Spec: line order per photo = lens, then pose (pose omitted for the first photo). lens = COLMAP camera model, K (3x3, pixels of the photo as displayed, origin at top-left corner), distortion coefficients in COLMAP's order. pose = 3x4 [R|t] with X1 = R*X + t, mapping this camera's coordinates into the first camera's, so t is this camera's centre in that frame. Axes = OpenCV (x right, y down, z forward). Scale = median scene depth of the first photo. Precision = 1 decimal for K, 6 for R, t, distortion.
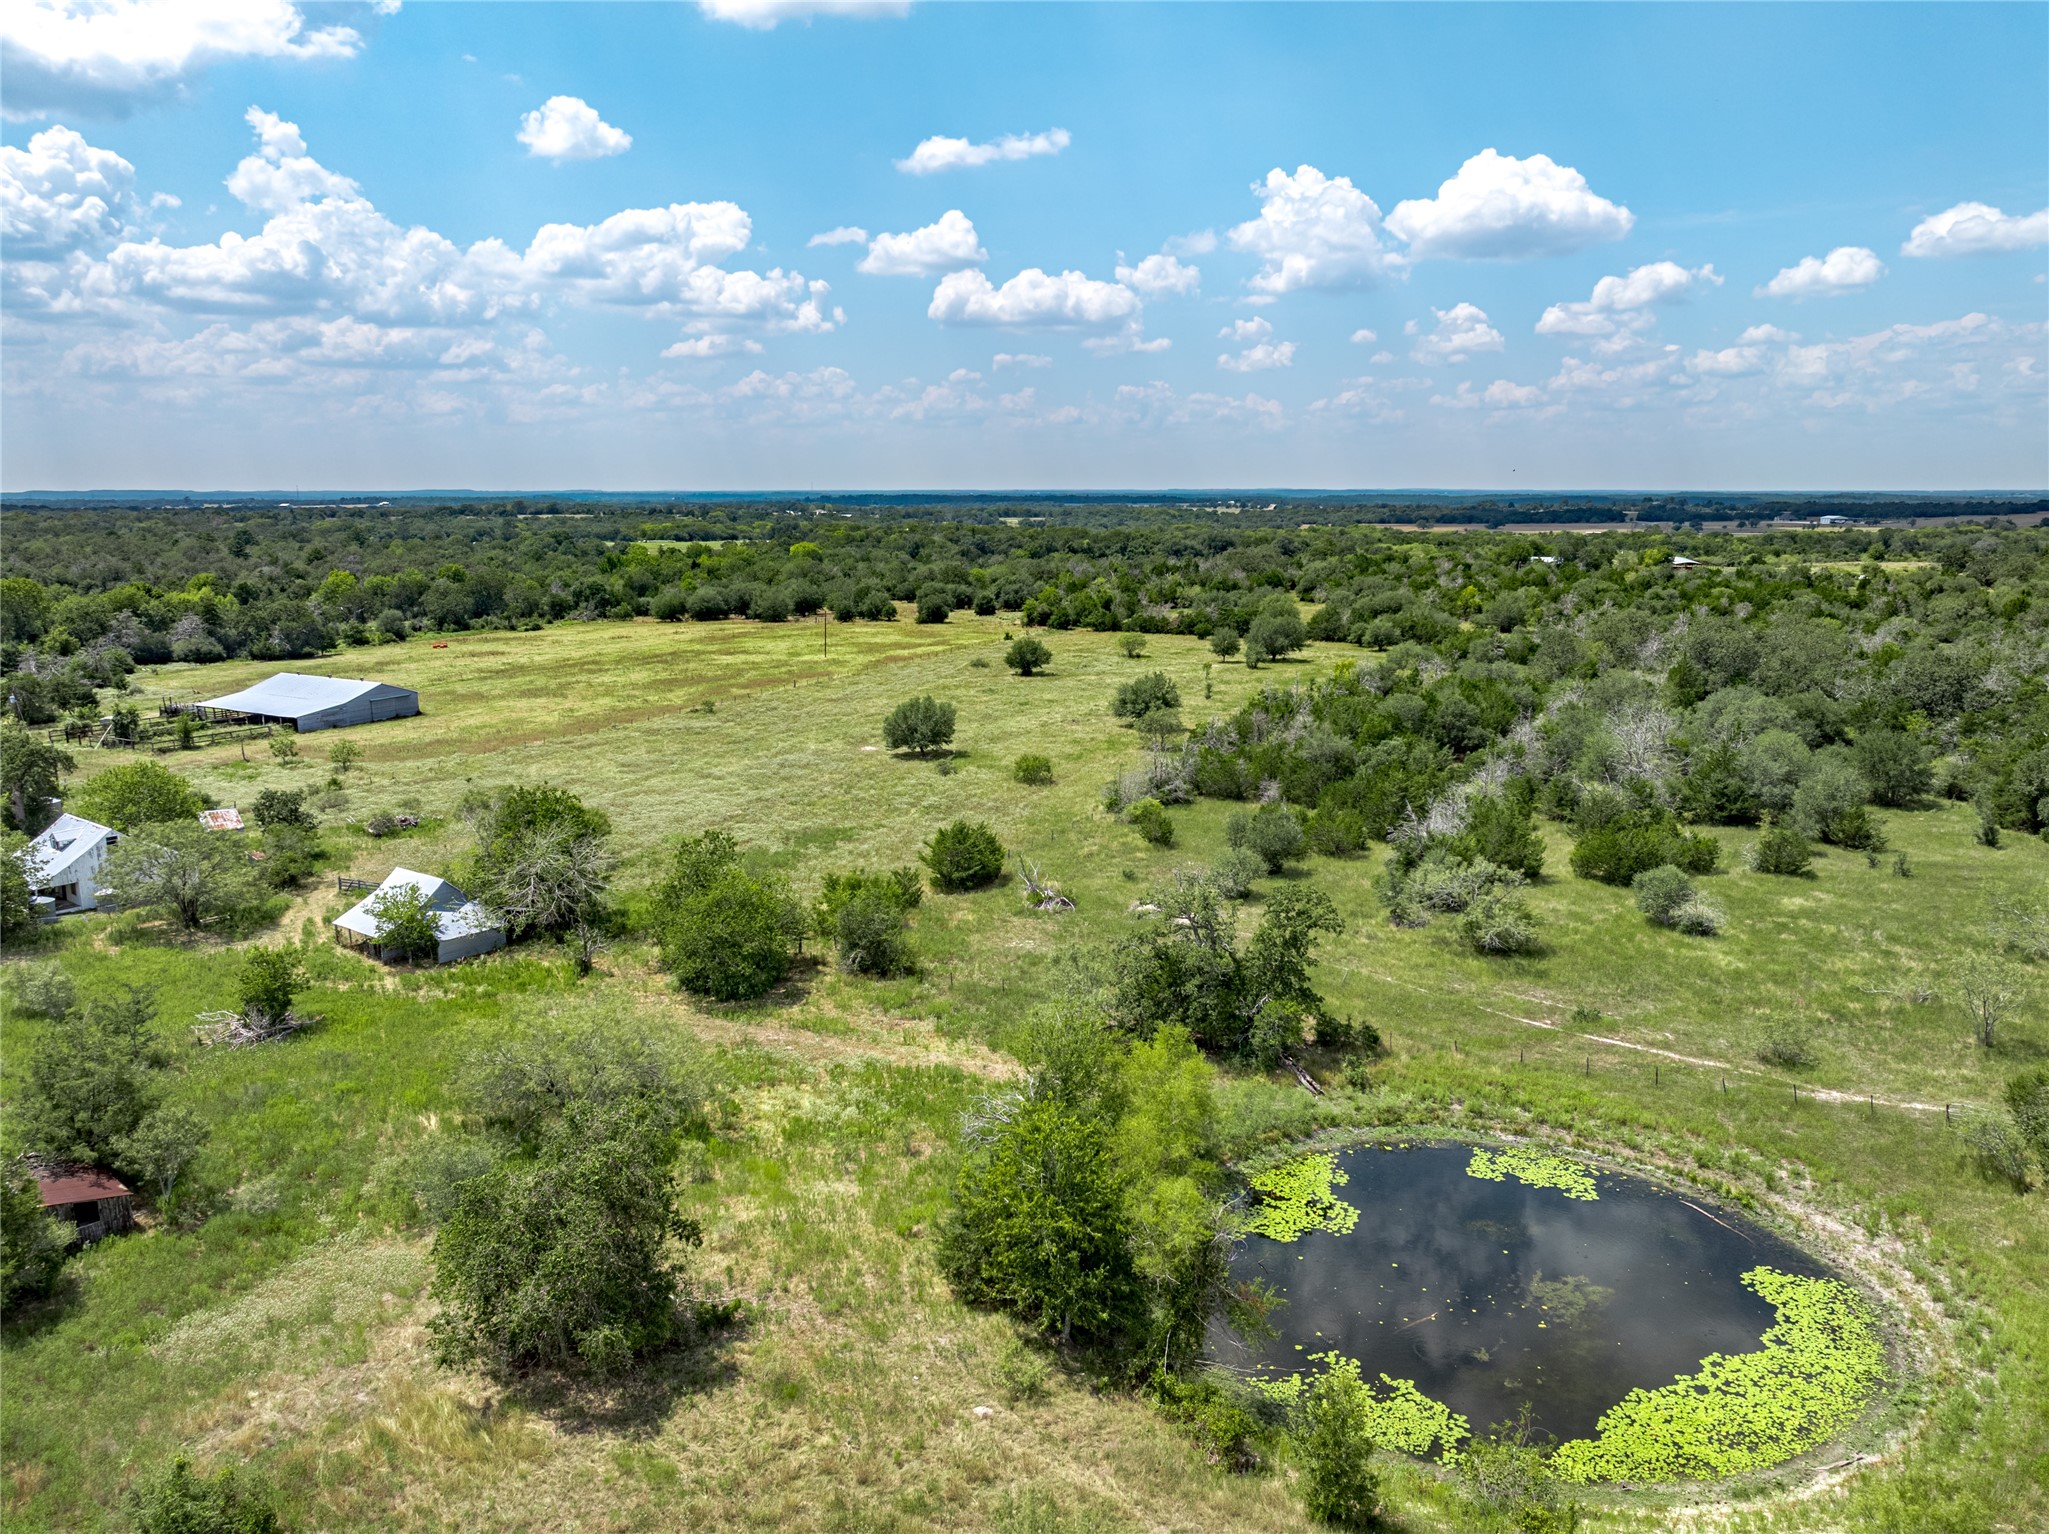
lens RADIAL K [[1438.8, 0, 1022.2], [0, 1438.8, 867.8], [0, 0, 1]] dist [-0.041717, 0.062243]
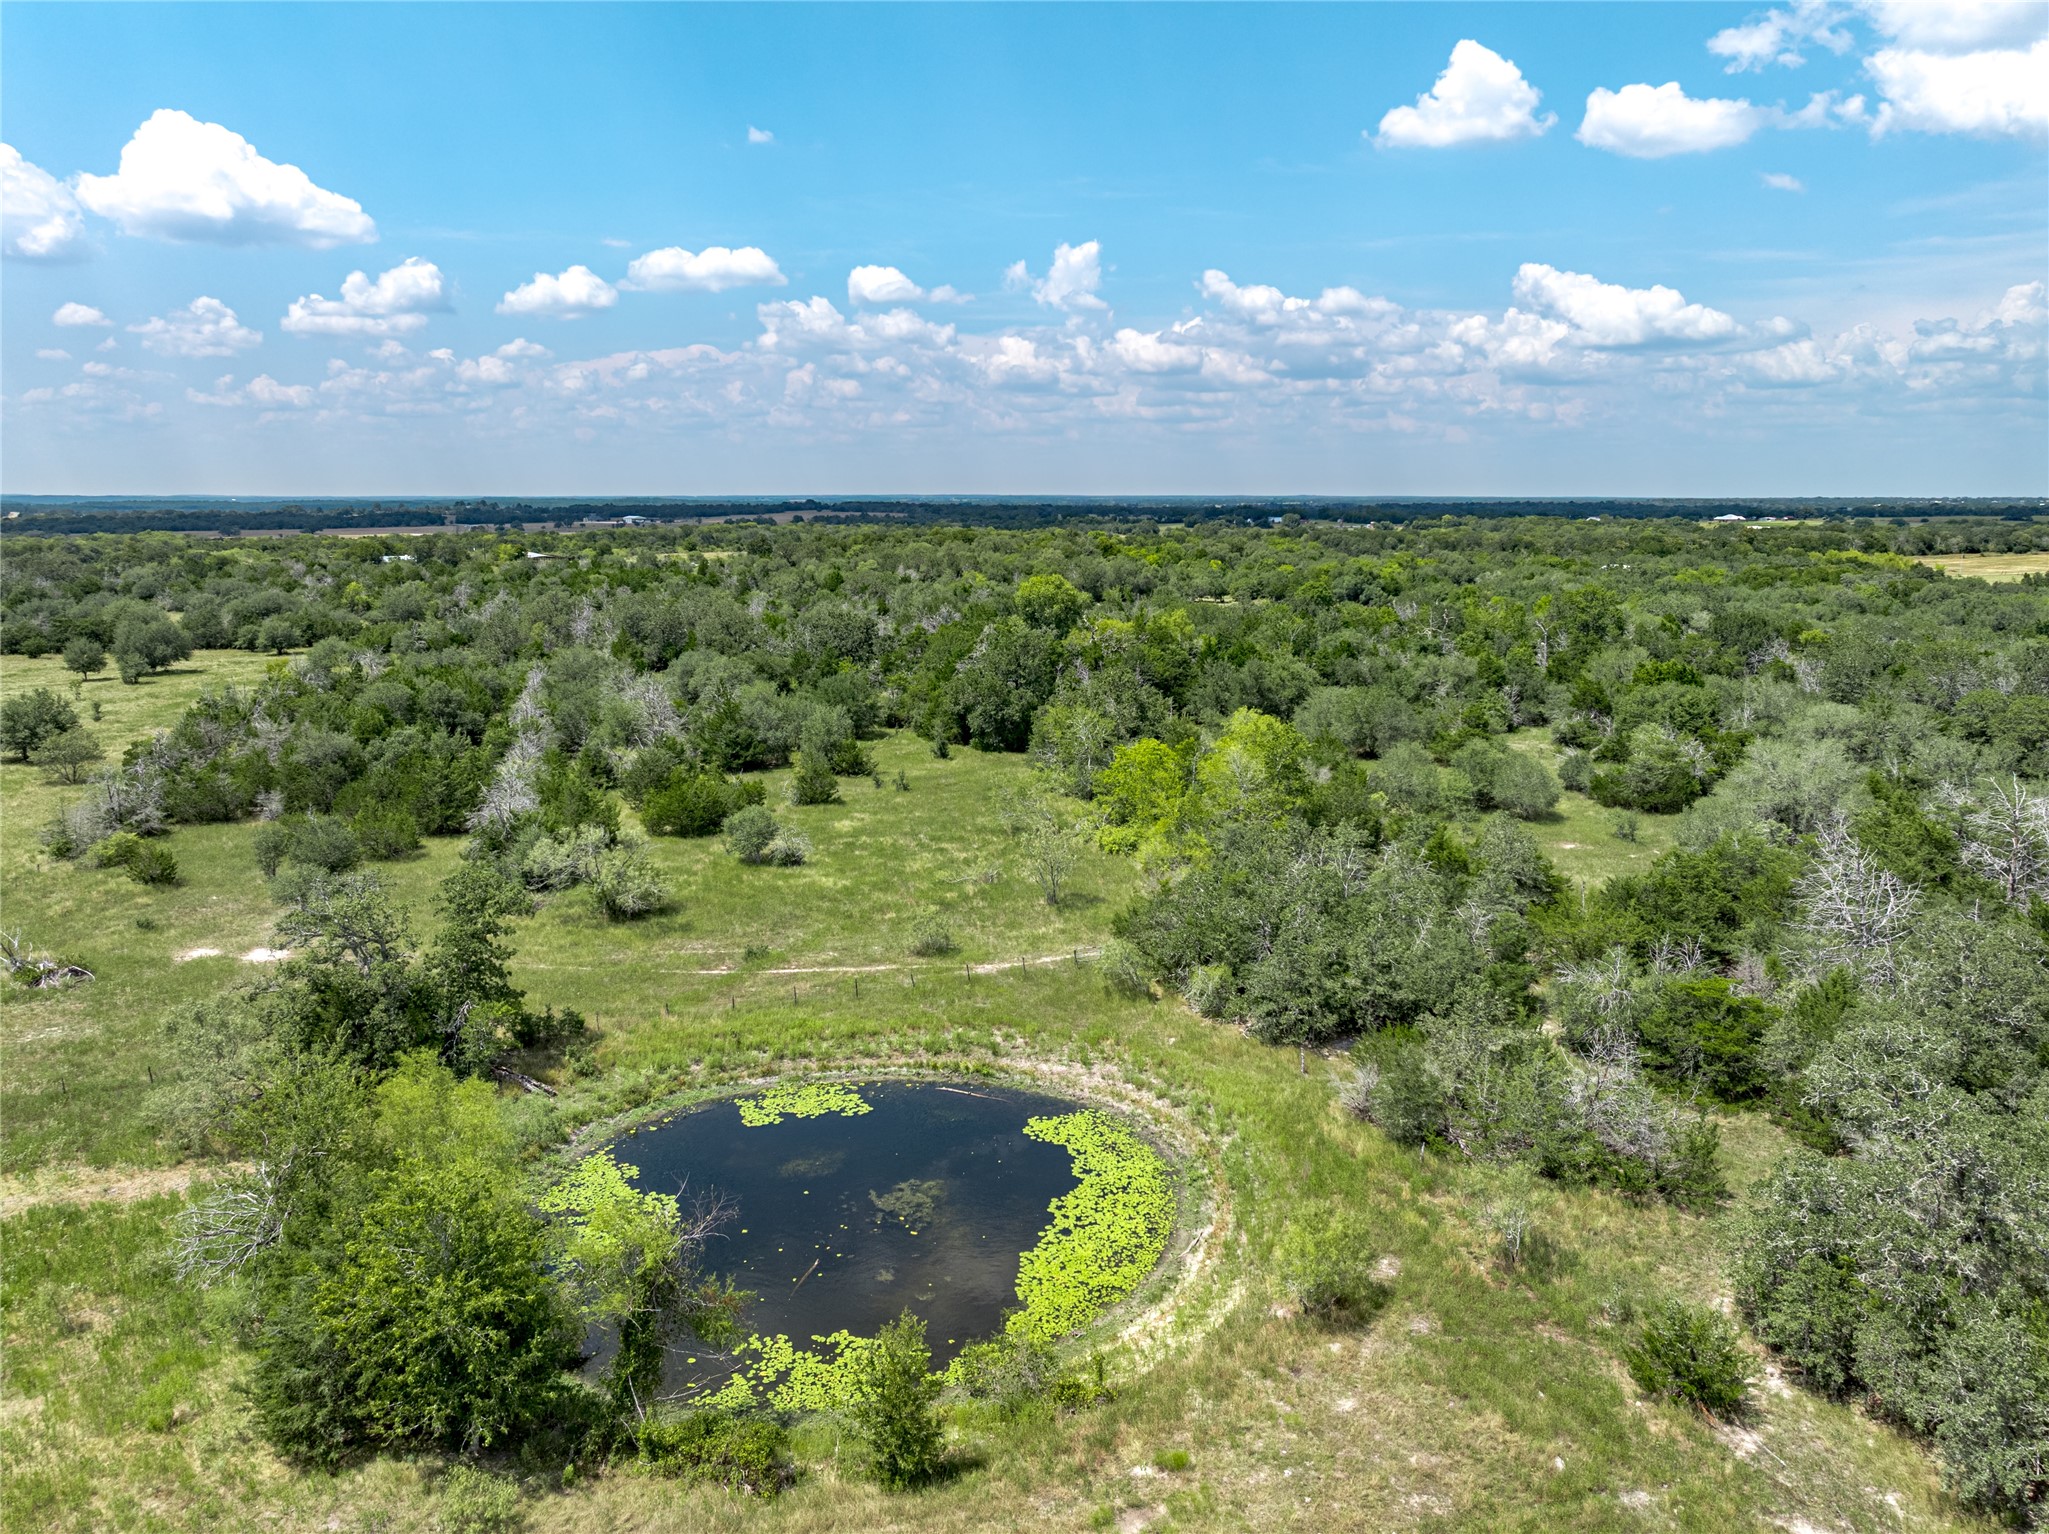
lens RADIAL K [[1438.8, 0, 1022.2], [0, 1438.8, 867.8], [0, 0, 1]] dist [-0.041717, 0.062243]
pose [[0.712100, -0.173135, 0.680395, -0.147315], [0.177440, 0.982036, 0.064183, 0.012528], [-0.679285, 0.075025, 0.730030, 0.131306]]
